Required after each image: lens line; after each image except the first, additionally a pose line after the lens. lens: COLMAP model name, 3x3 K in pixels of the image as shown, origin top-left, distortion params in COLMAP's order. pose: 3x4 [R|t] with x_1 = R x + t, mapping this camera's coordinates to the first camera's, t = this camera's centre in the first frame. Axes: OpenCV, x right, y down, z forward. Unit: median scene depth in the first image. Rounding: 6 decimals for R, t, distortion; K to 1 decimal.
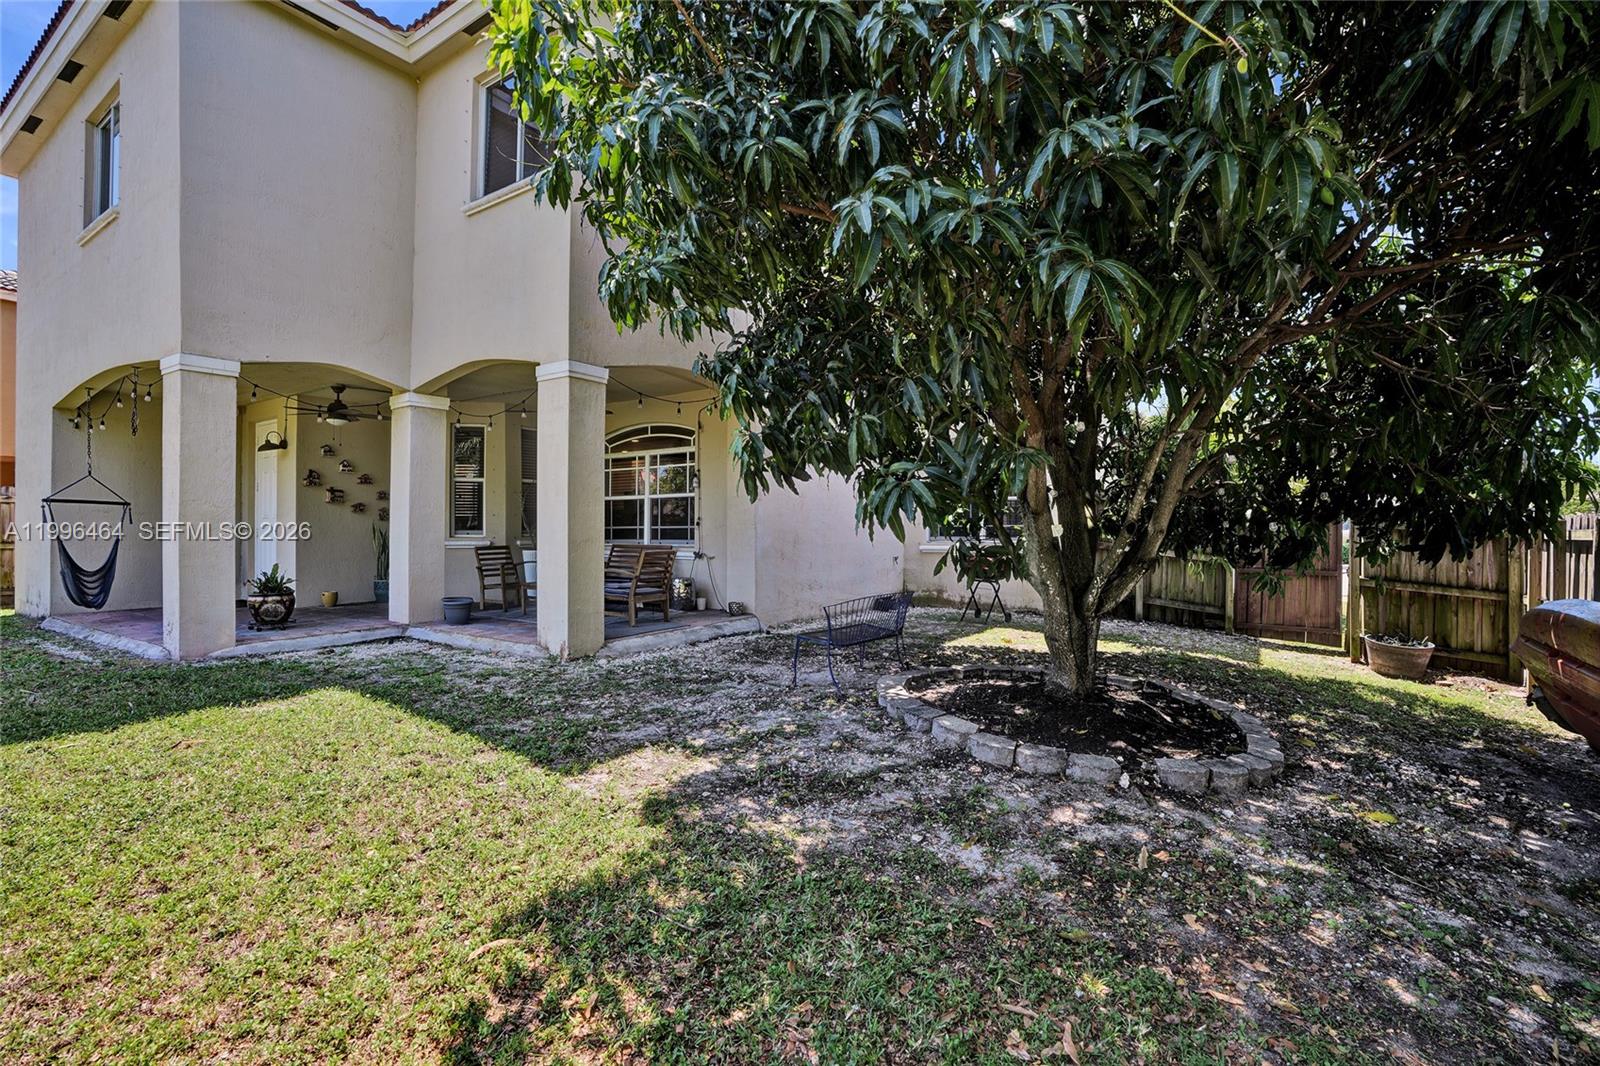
lens RADIAL K [[747.0, 0, 803.5], [0, 747.0, 527.9], [0, 0, 1]] dist [-0.025234, 0.001048]
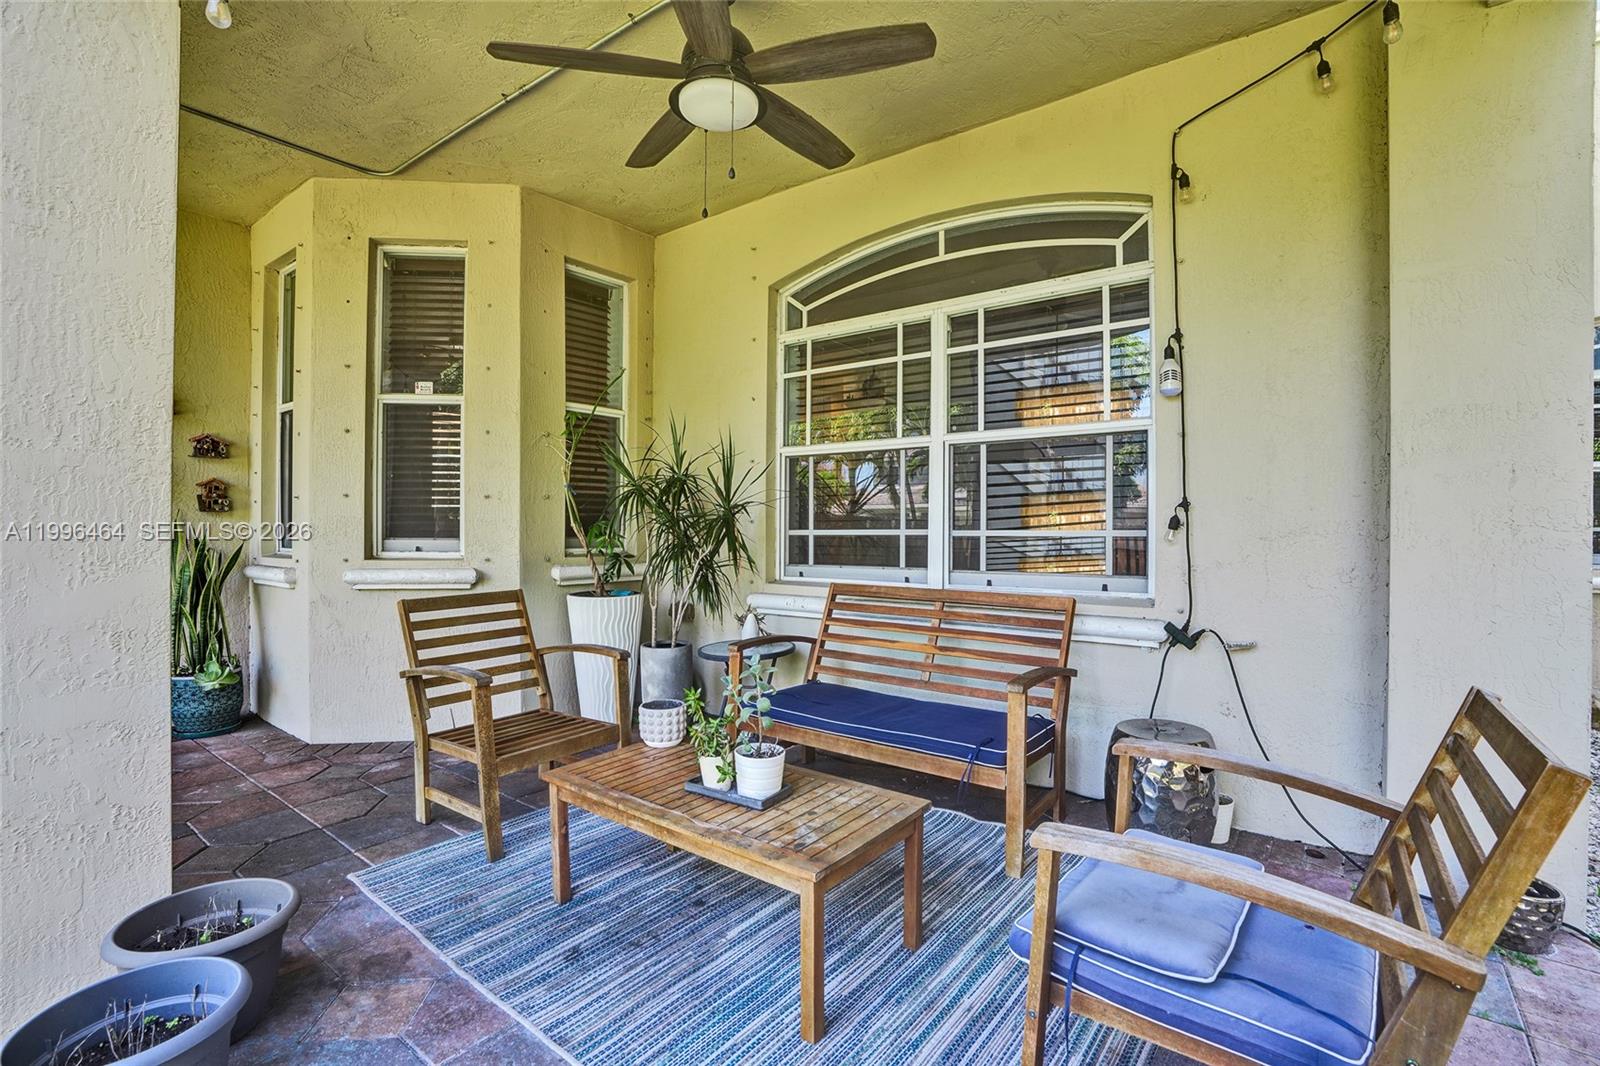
lens RADIAL K [[752.7, 0, 806.4], [0, 752.7, 537.3], [0, 0, 1]] dist [-0.029767, 0.000180]
pose [[0.998871, 0.005825, -0.047142, -0.254263], [-0.005655, 0.999977, 0.003727, -0.000035], [0.047162, -0.003456, 0.998881, 0.671092]]
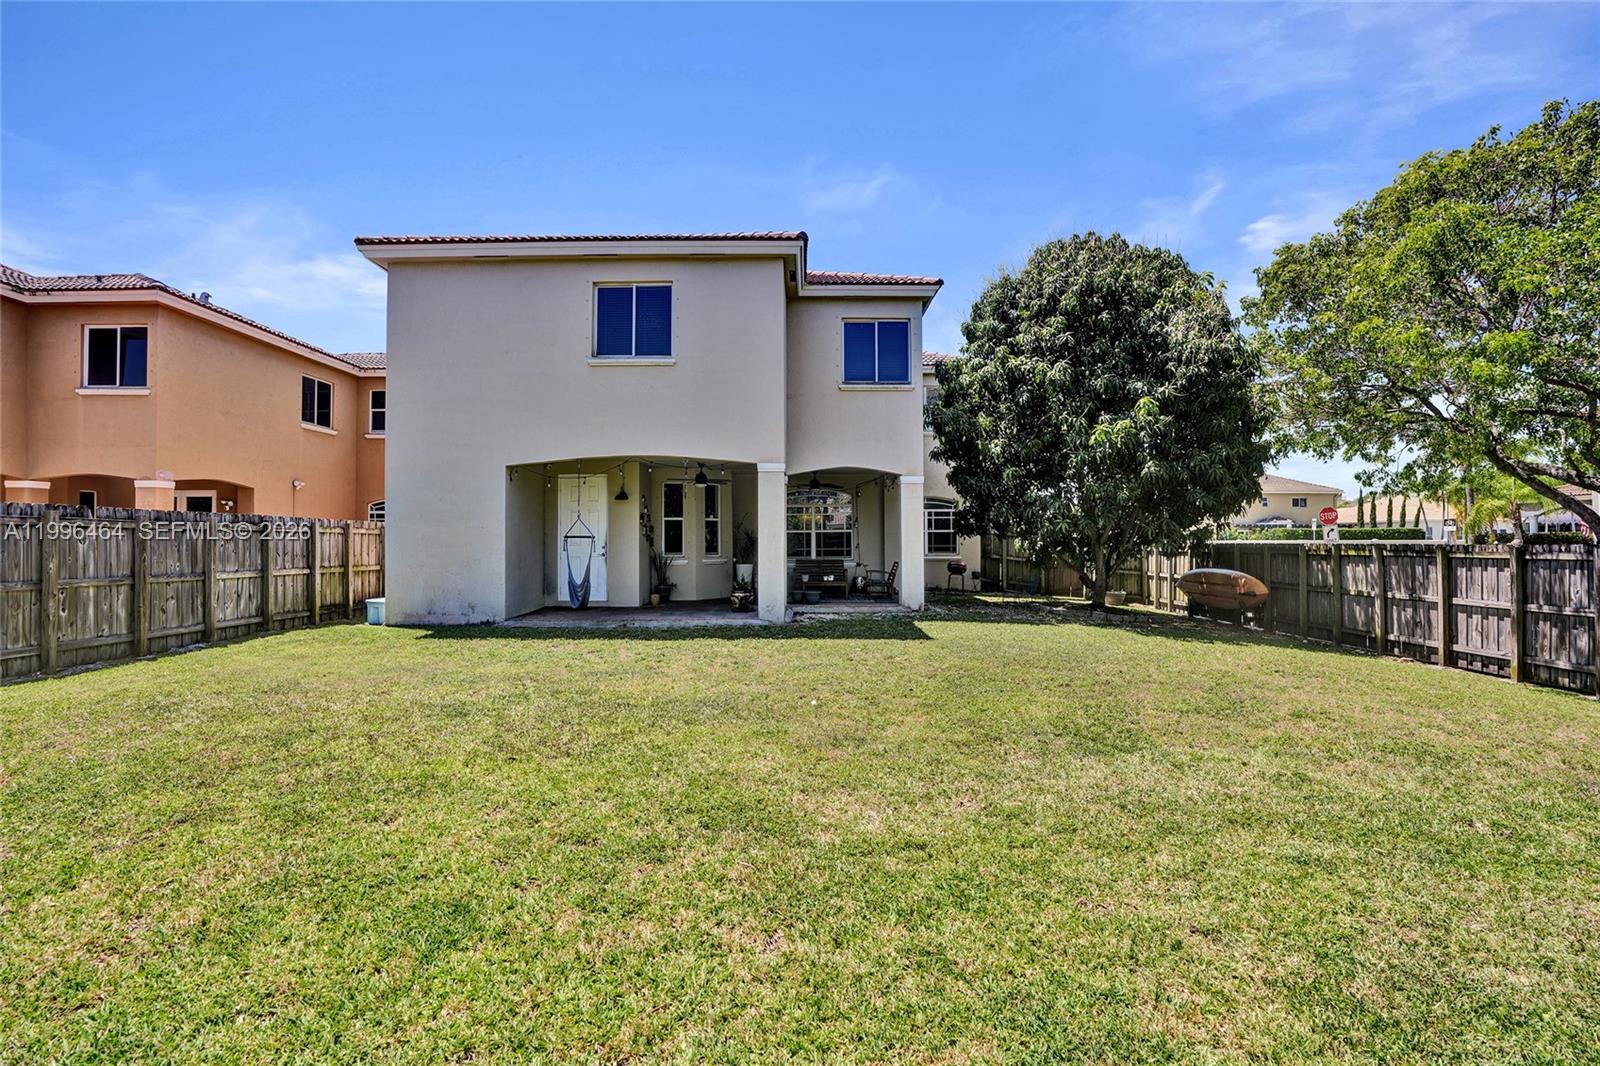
lens RADIAL K [[747.0, 0, 803.5], [0, 747.0, 527.9], [0, 0, 1]] dist [-0.025234, 0.001048]
pose [[0.832544, 0.001885, 0.553956, -1.207501], [0.002451, 0.999972, -0.007086, -0.038336], [-0.553954, 0.007258, 0.832516, -0.431412]]
